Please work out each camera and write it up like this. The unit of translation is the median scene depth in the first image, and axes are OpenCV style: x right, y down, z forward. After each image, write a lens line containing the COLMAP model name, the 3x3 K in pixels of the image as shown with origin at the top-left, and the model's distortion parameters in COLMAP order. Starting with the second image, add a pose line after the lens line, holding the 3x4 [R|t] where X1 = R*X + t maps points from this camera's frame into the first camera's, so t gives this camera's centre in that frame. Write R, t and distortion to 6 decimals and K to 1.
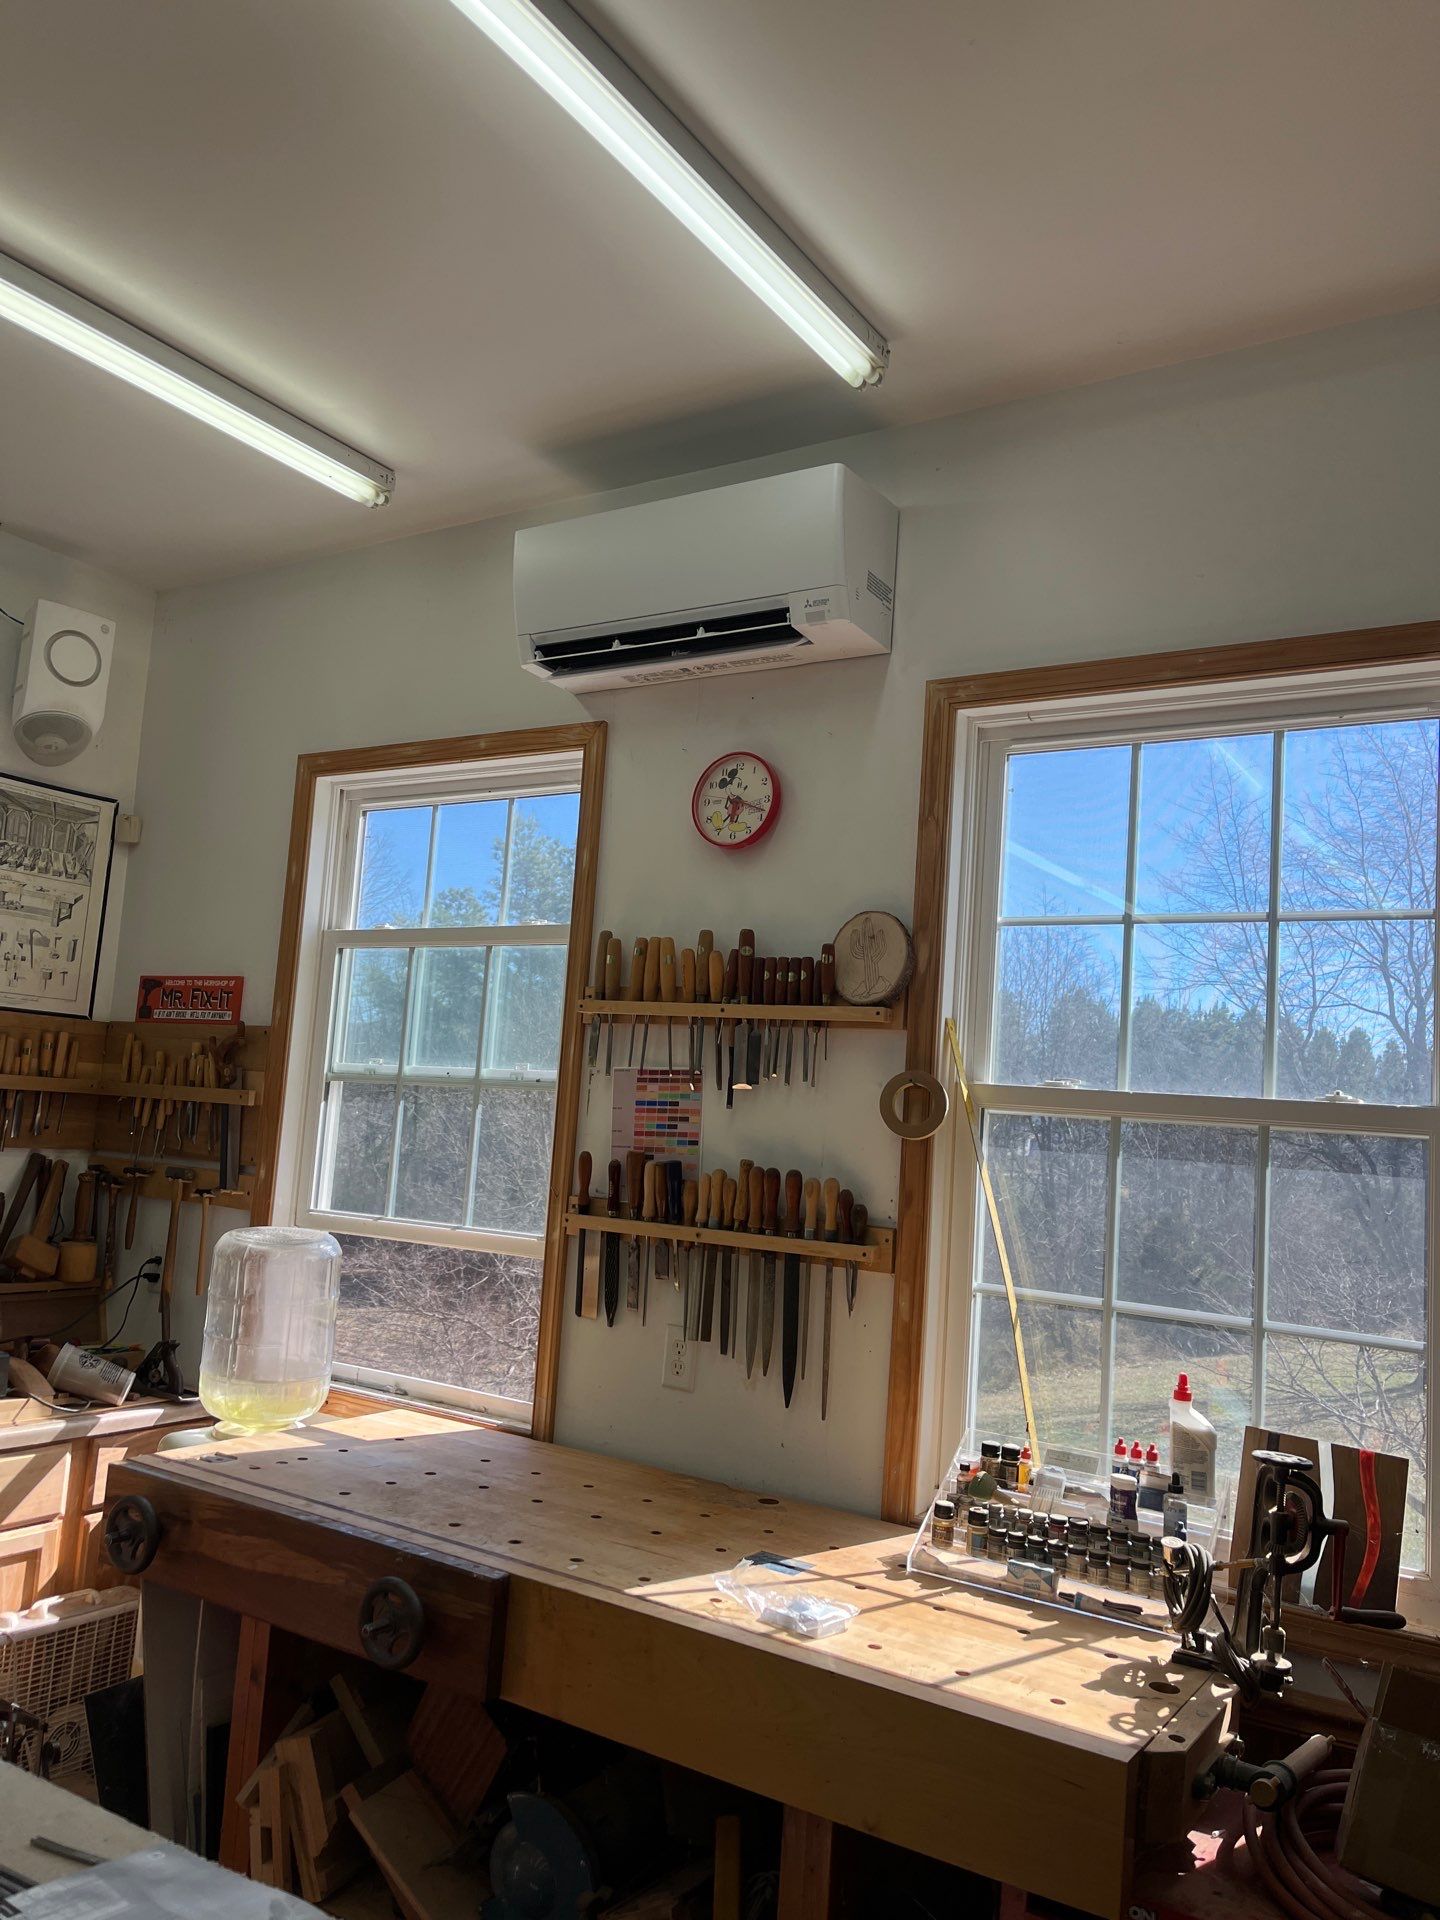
lens RADIAL K [[1464.3, 0, 721.3], [0, 1464.3, 950.9], [0, 0, 1]] dist [0.059882, 0.002450]
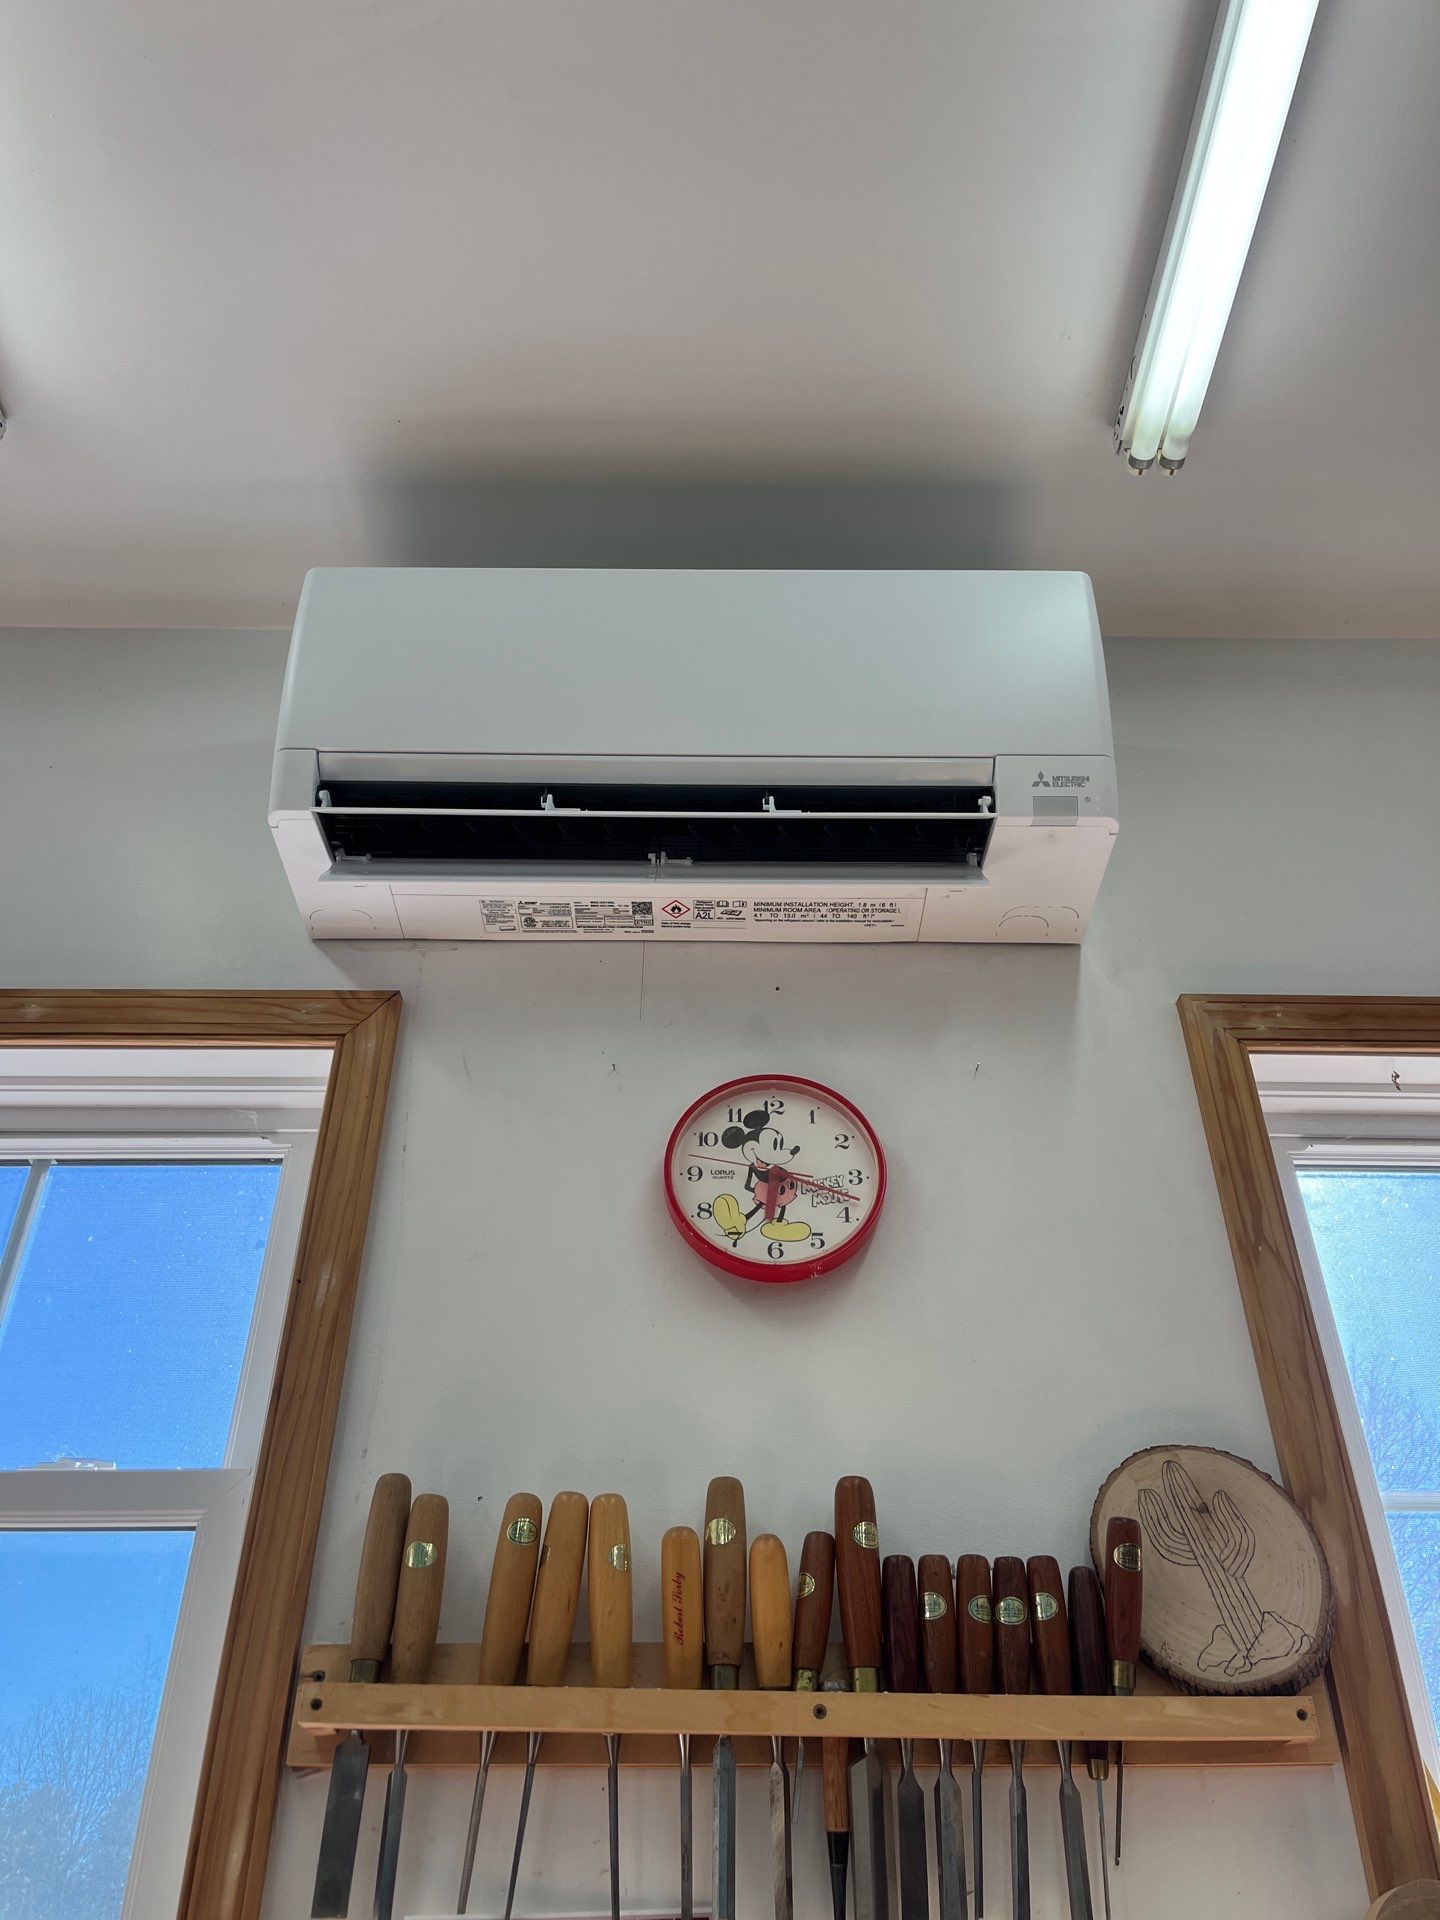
lens RADIAL K [[1464.3, 0, 721.3], [0, 1464.3, 950.9], [0, 0, 1]] dist [0.059882, 0.002450]
pose [[0.824053, 0.268094, 0.499062, -0.245815], [-0.008749, 0.886854, -0.461967, 0.043279], [-0.566445, 0.376319, 0.733160, 0.663272]]
